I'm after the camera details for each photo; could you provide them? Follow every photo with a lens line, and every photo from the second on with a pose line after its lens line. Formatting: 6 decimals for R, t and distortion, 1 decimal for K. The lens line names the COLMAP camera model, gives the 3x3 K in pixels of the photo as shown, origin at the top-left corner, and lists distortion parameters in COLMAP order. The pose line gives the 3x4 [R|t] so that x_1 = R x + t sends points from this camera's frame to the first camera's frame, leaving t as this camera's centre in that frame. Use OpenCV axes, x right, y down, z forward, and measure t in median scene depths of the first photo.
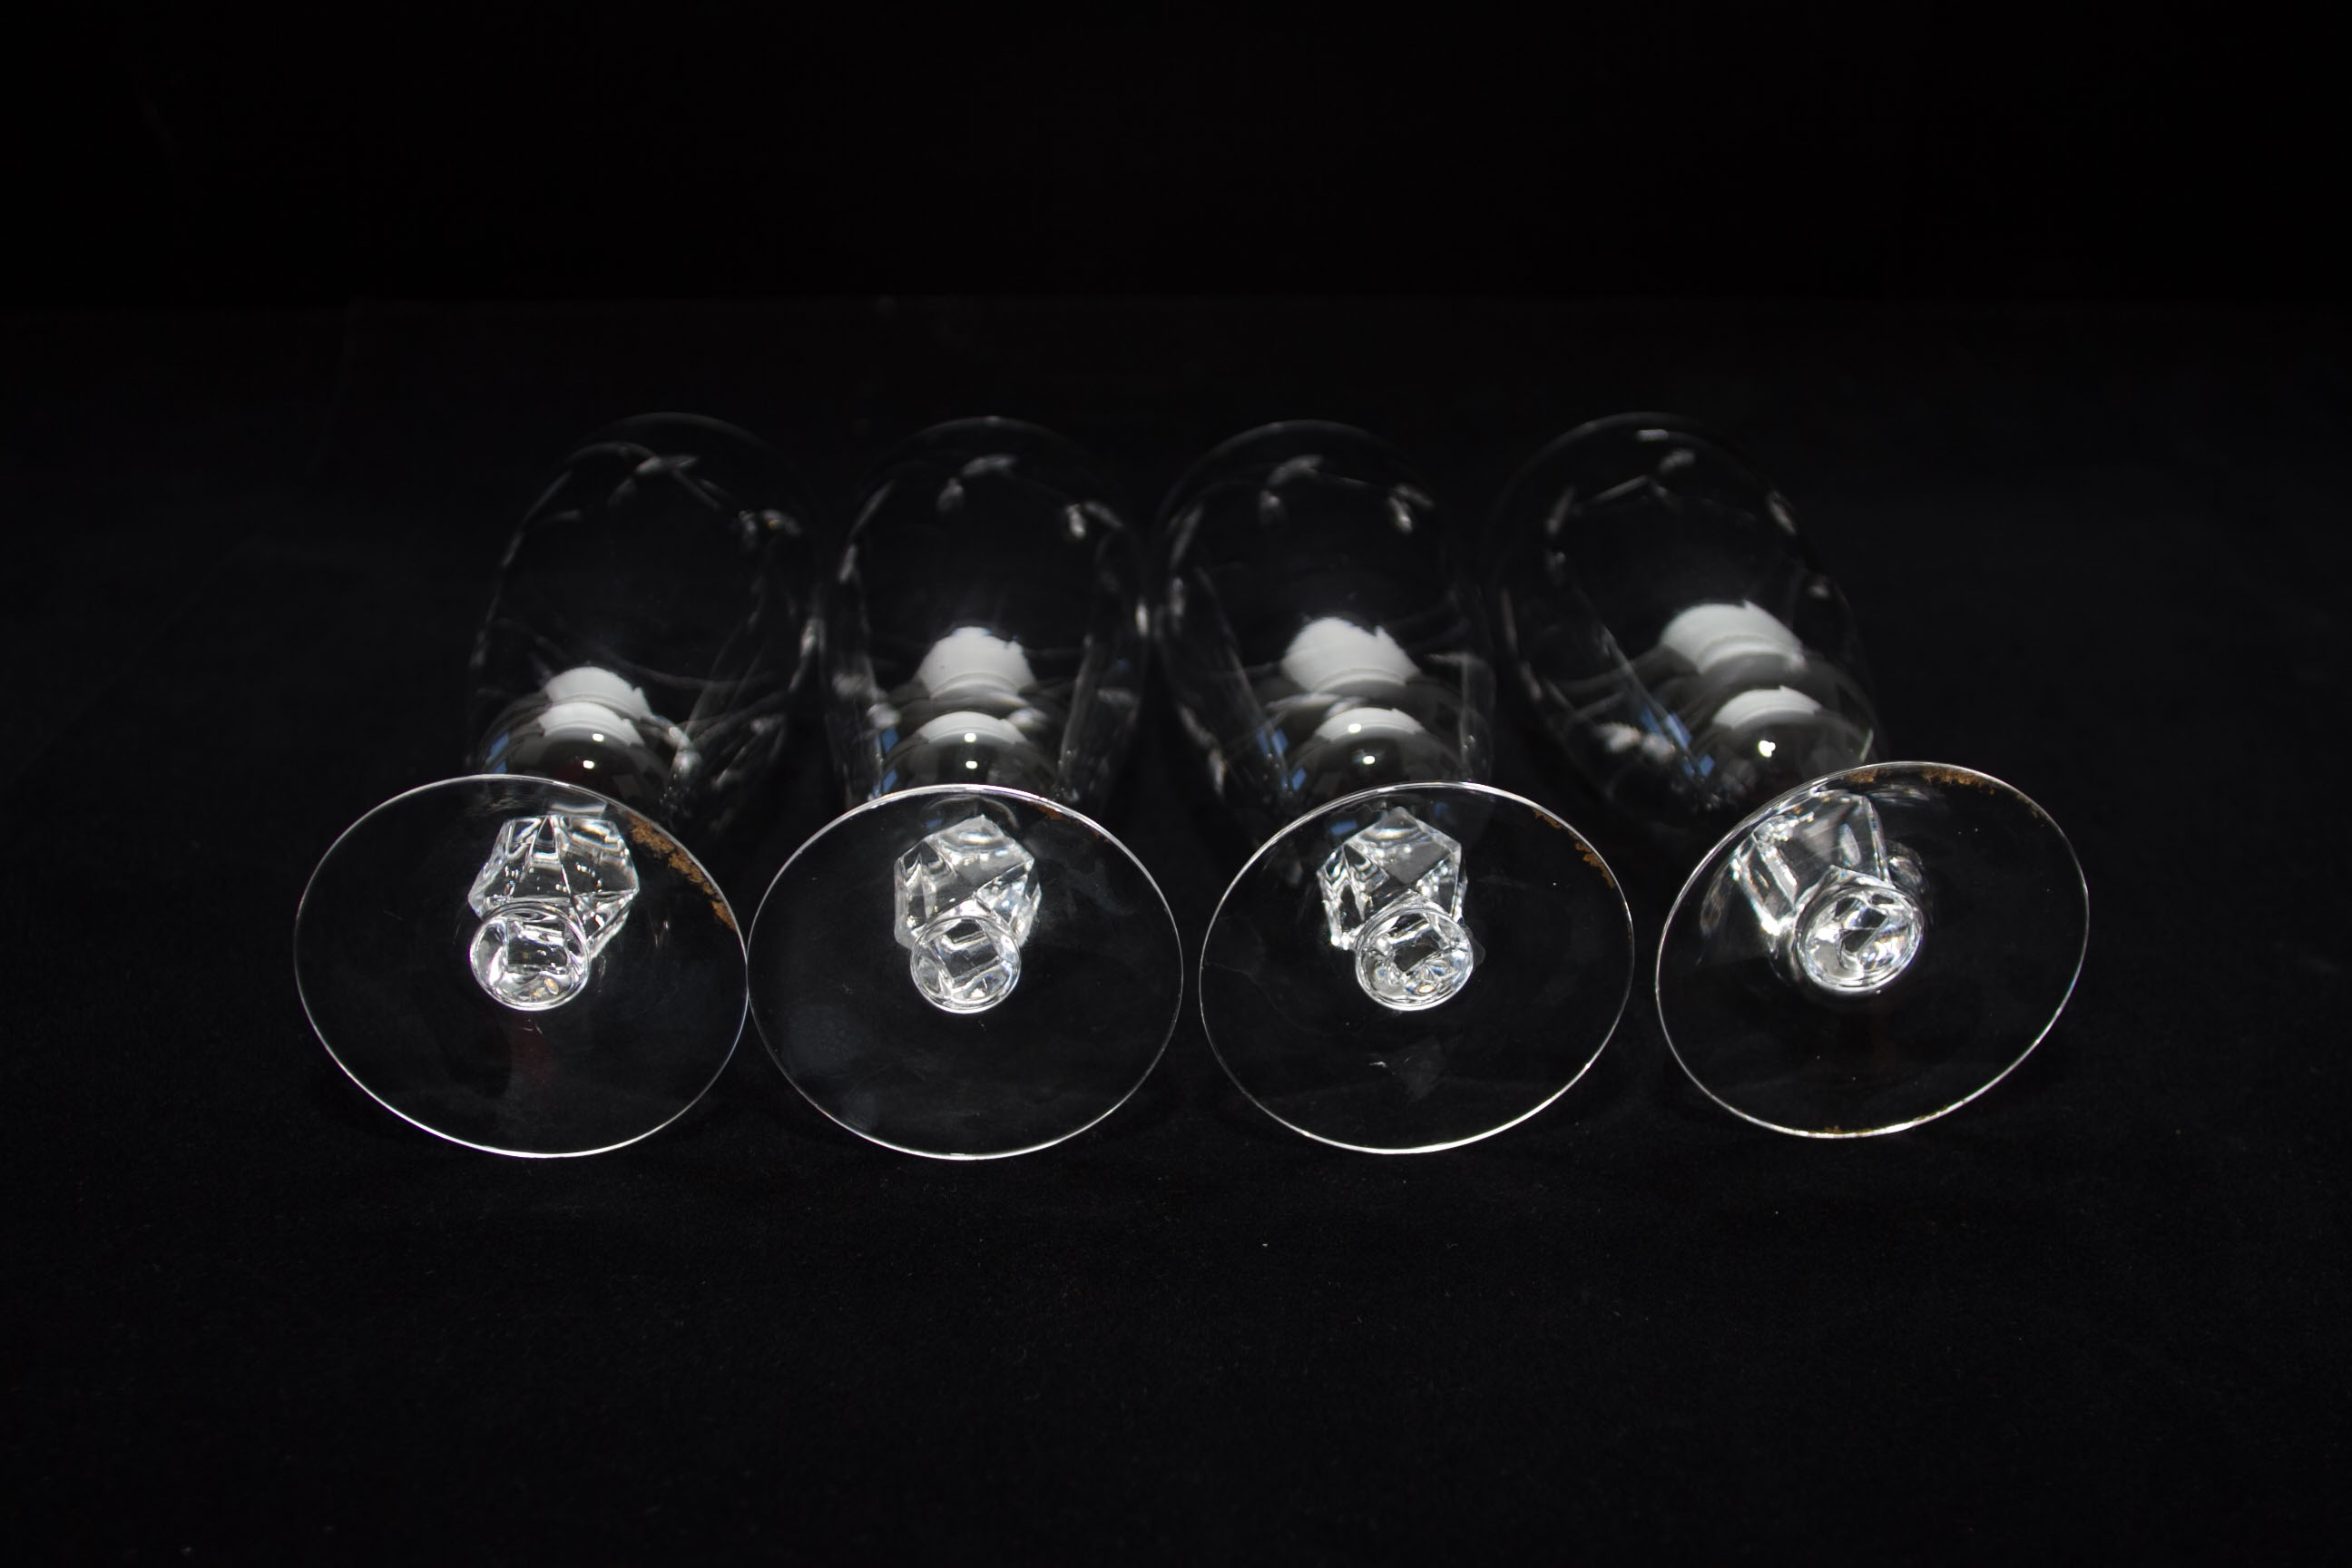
lens RADIAL K [[2257.3, 0, 1188.2], [0, 2257.3, 796.5], [0, 0, 1]] dist [-0.032818, 0.016282]
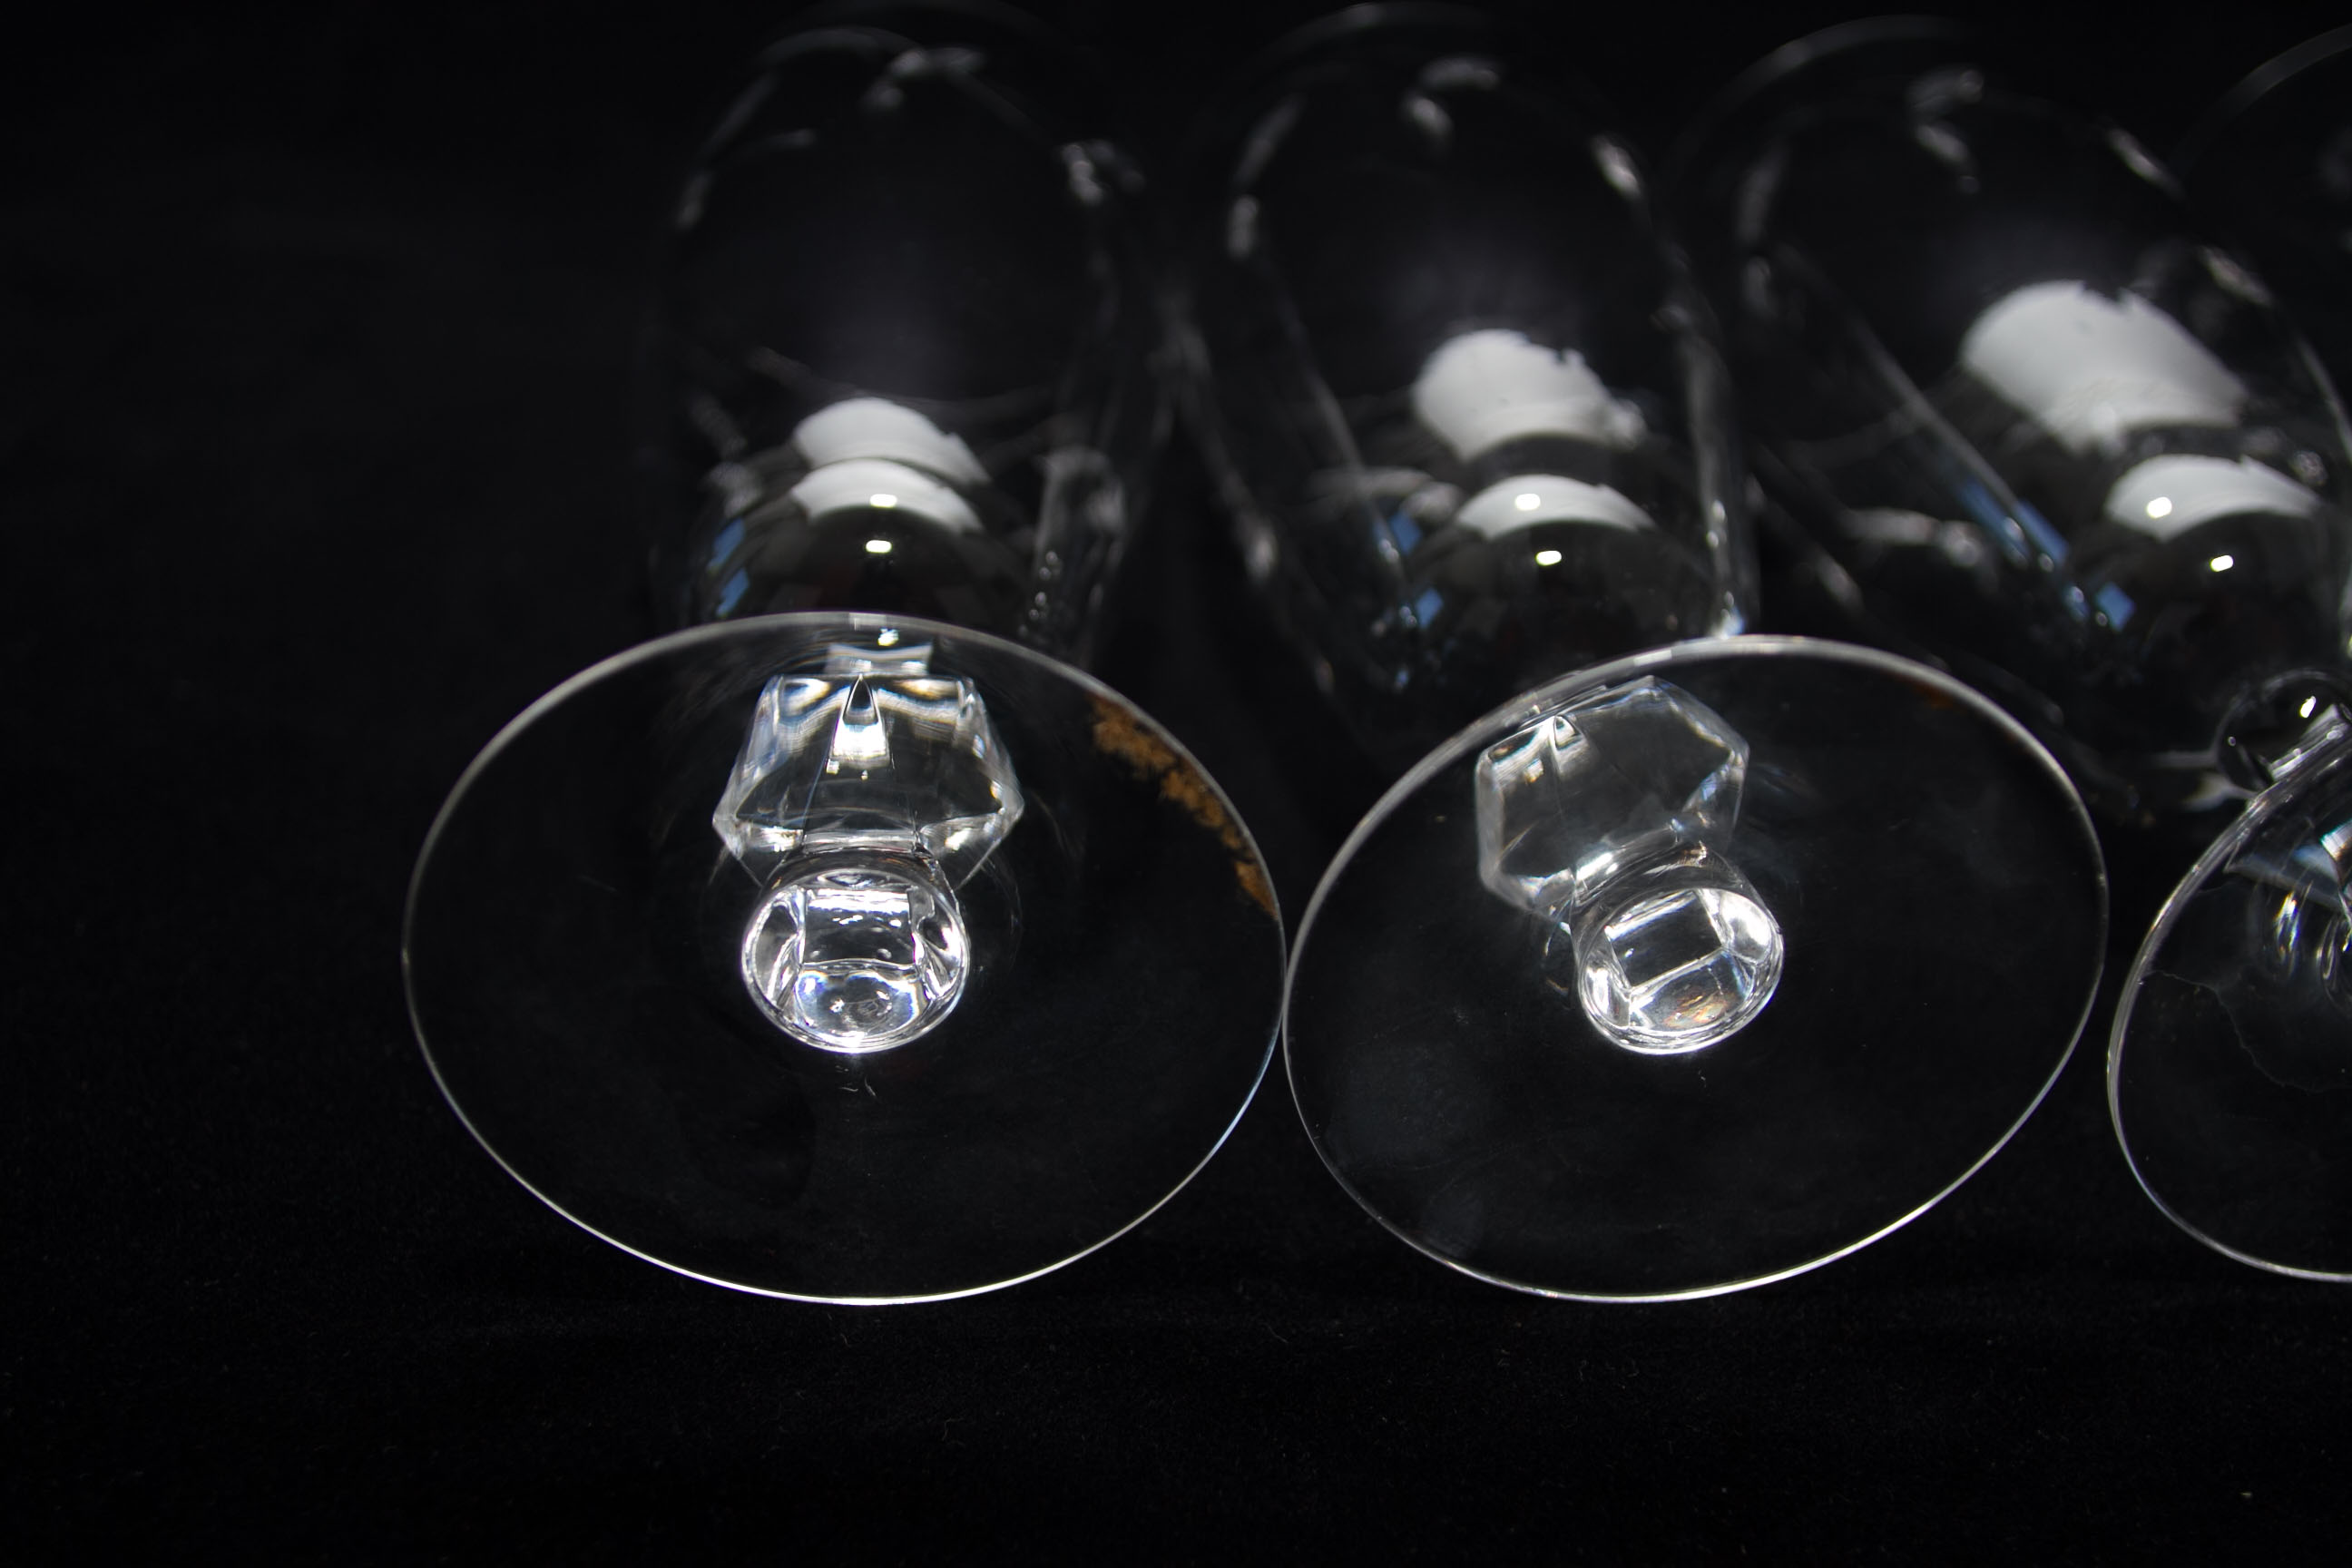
lens RADIAL K [[2257.3, 0, 1188.2], [0, 2257.3, 796.5], [0, 0, 1]] dist [-0.032818, 0.016282]
pose [[0.999894, 0.007495, 0.012450, -0.205520], [-0.008830, 0.993797, 0.110858, -0.021649], [-0.011542, -0.110956, 0.993758, 0.448609]]
